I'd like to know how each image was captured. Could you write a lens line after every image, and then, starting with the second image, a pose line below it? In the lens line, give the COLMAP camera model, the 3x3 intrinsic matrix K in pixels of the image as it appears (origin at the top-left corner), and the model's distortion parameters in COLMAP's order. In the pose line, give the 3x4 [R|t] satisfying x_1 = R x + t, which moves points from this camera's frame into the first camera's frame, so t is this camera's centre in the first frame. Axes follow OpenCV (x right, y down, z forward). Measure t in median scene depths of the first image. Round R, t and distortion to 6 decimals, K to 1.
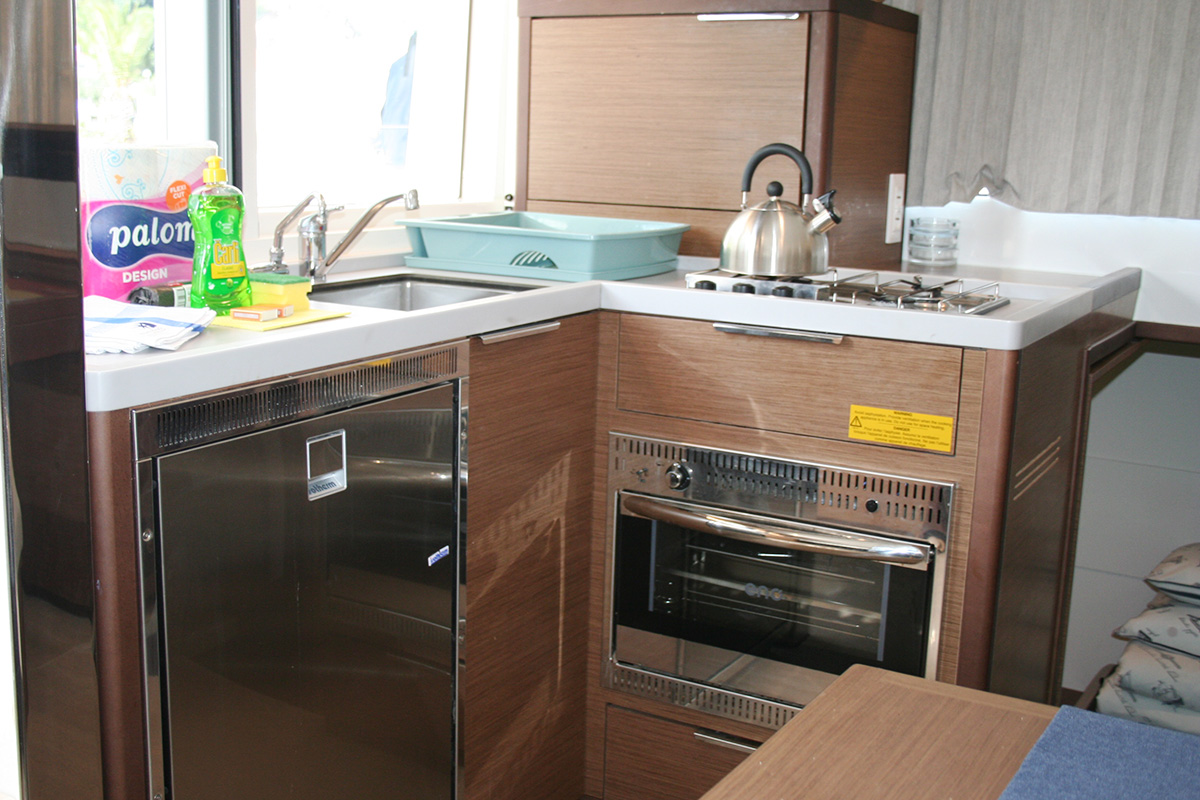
lens RADIAL K [[1400.5, 0, 598.1], [0, 1400.5, 395.4], [0, 0, 1]] dist [0.000969, 0.000000]
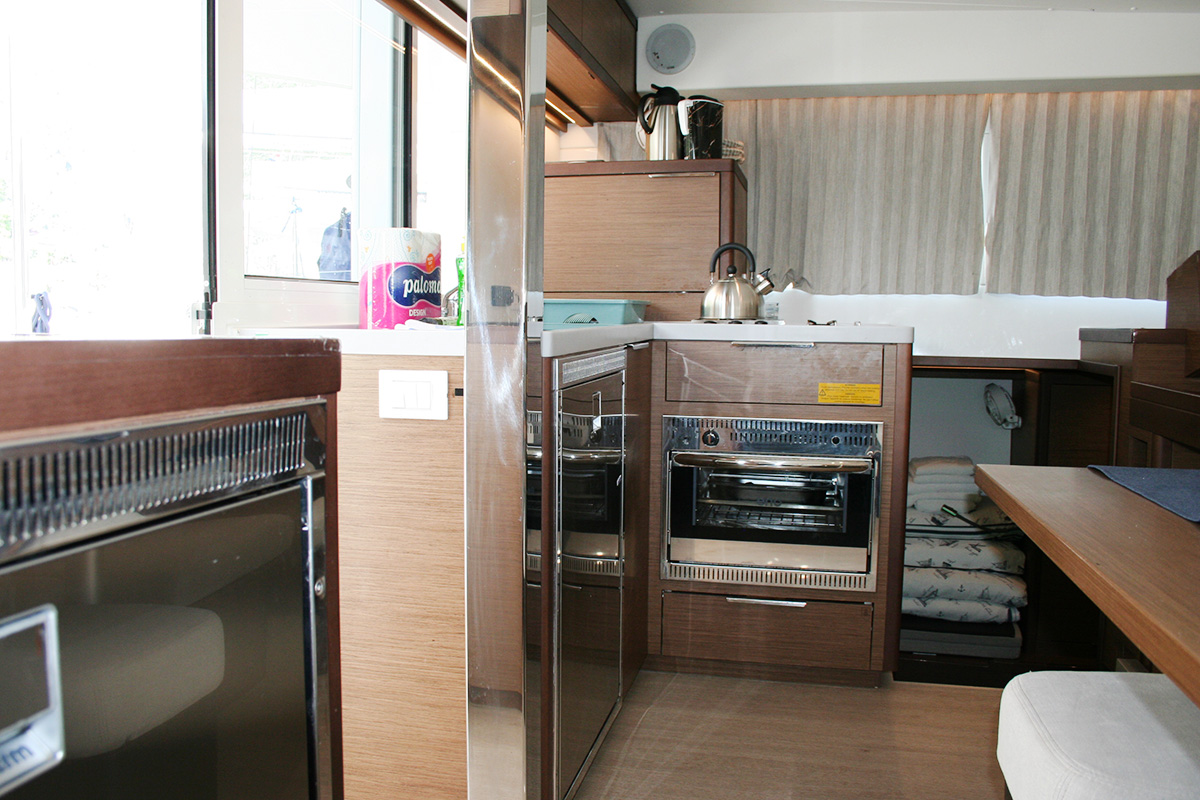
lens RADIAL K [[995.4, 0, 601.9], [0, 995.4, 404.2], [0, 0, 1]] dist [-0.016940, 0.001911]
pose [[0.951509, -0.049672, 0.303584, -0.396777], [0.078899, 0.993272, -0.084771, 0.102805], [-0.297331, 0.104613, 0.949026, -0.066860]]
